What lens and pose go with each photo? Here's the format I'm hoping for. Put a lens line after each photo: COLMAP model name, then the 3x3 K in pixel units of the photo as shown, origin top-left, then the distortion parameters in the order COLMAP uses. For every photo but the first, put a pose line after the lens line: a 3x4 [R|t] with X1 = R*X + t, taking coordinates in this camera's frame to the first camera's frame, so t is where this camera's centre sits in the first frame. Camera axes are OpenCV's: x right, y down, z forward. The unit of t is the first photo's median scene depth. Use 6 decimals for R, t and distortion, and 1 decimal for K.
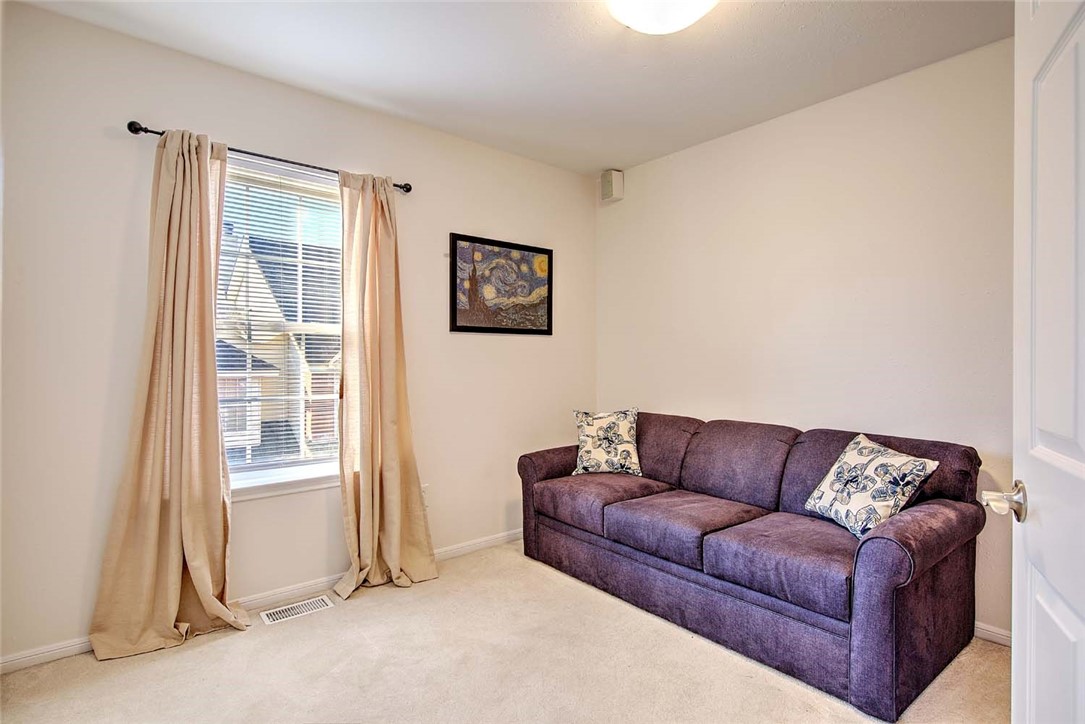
lens RADIAL K [[562.9, 0, 540.2], [0, 562.9, 362.7], [0, 0, 1]] dist [0.002247, -0.000219]
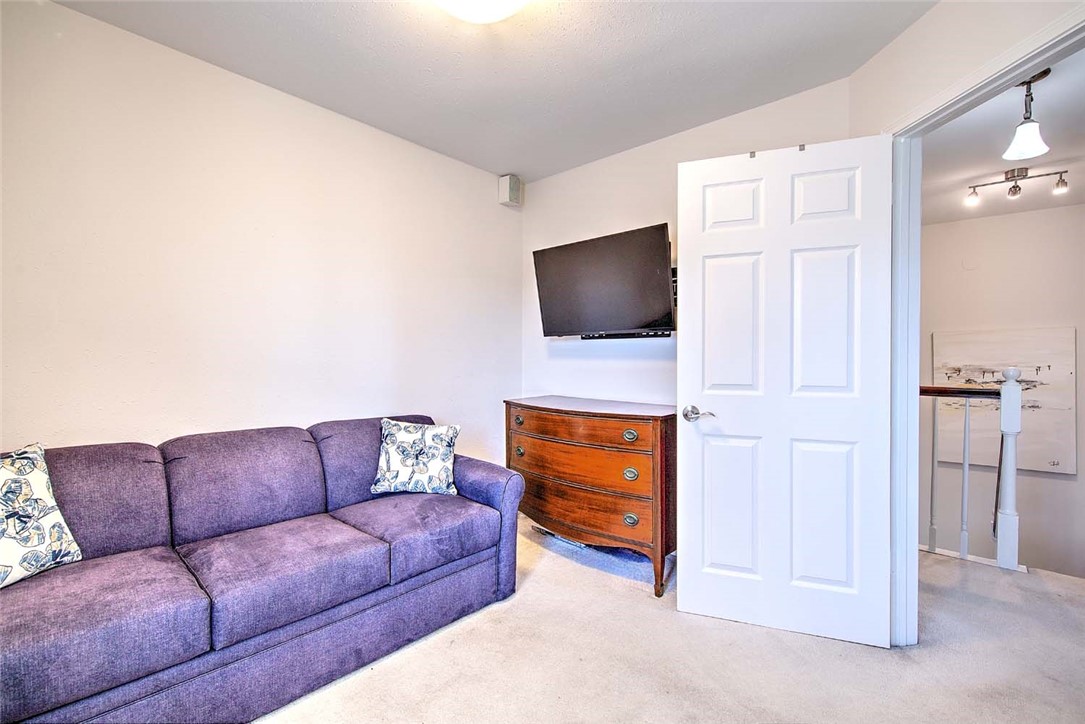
lens RADIAL K [[487.4, 0, 542.3], [0, 487.4, 358.2], [0, 0, 1]] dist [-0.003286, -0.000379]
pose [[-0.155439, -0.005129, 0.987832, -0.526863], [-0.000109, 0.999987, 0.005175, -0.008292], [-0.987845, 0.000697, -0.155438, 0.847867]]
